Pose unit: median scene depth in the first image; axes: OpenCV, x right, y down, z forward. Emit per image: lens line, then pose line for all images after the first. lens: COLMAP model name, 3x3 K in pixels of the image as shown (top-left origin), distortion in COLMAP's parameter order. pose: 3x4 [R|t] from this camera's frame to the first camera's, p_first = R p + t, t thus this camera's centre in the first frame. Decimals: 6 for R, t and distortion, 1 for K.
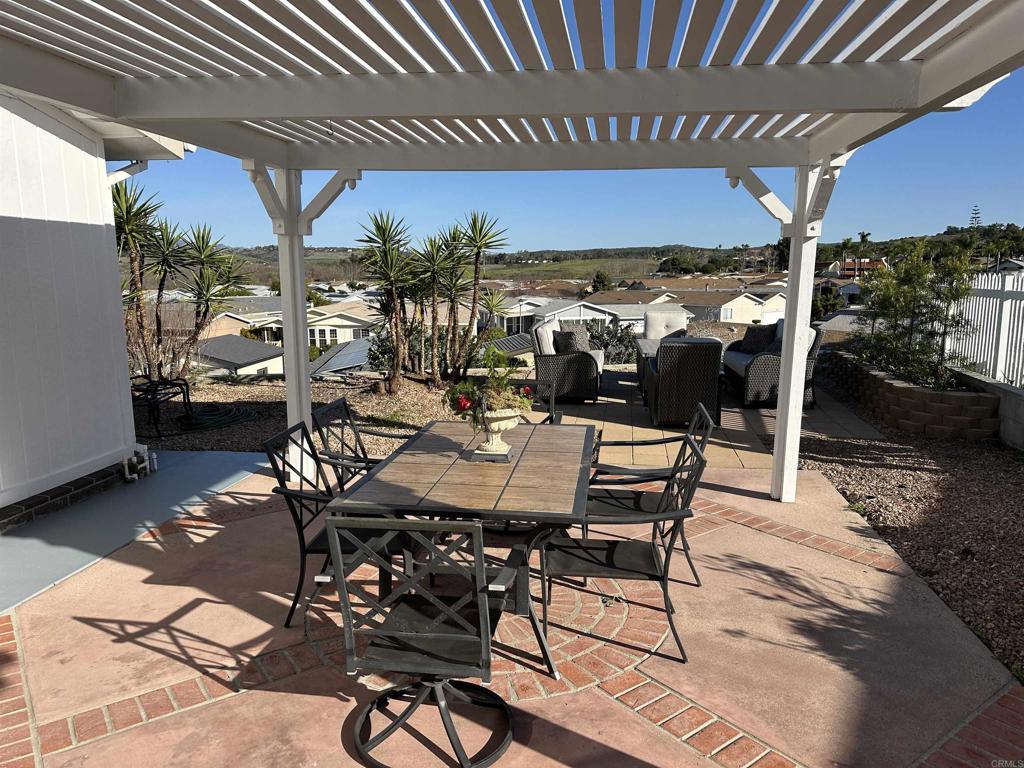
lens RADIAL K [[730.3, 0, 522.4], [0, 730.3, 385.3], [0, 0, 1]] dist [0.074002, -0.054297]
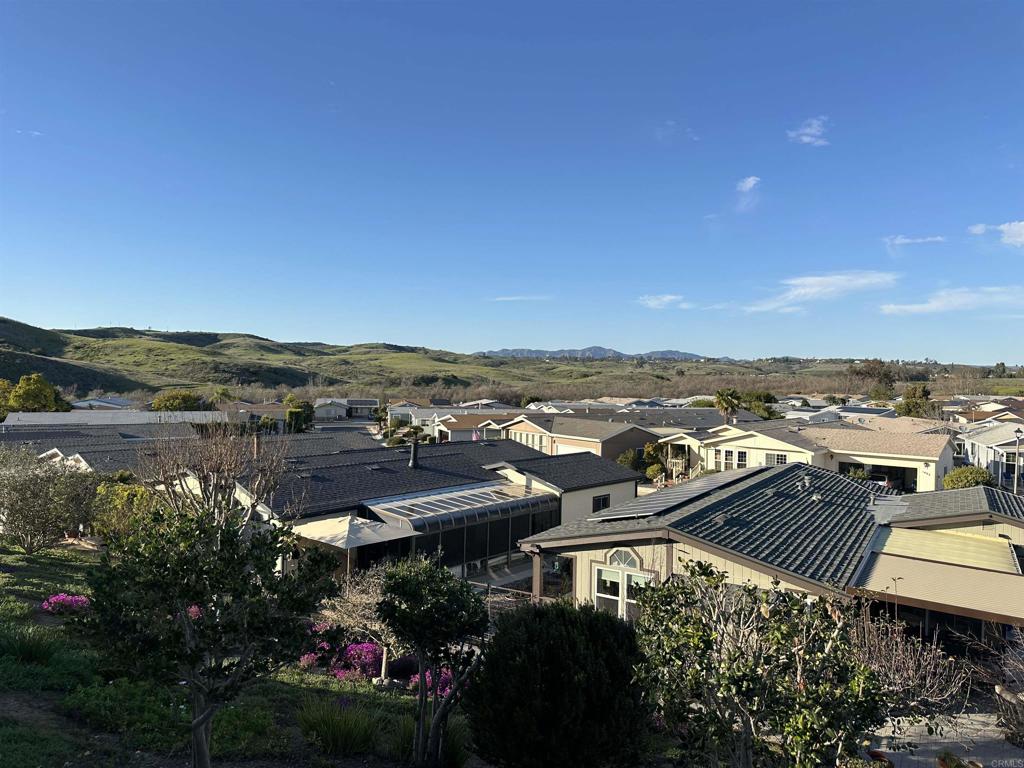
lens RADIAL K [[730.3, 0, 512.8], [0, 730.3, 382.1], [0, 0, 1]] dist [0.074002, -0.054297]
pose [[0.788222, 0.018132, -0.615124, 0.052096], [-0.112104, 0.987071, -0.114556, -0.028749], [0.605094, 0.159253, 0.780064, 0.171361]]
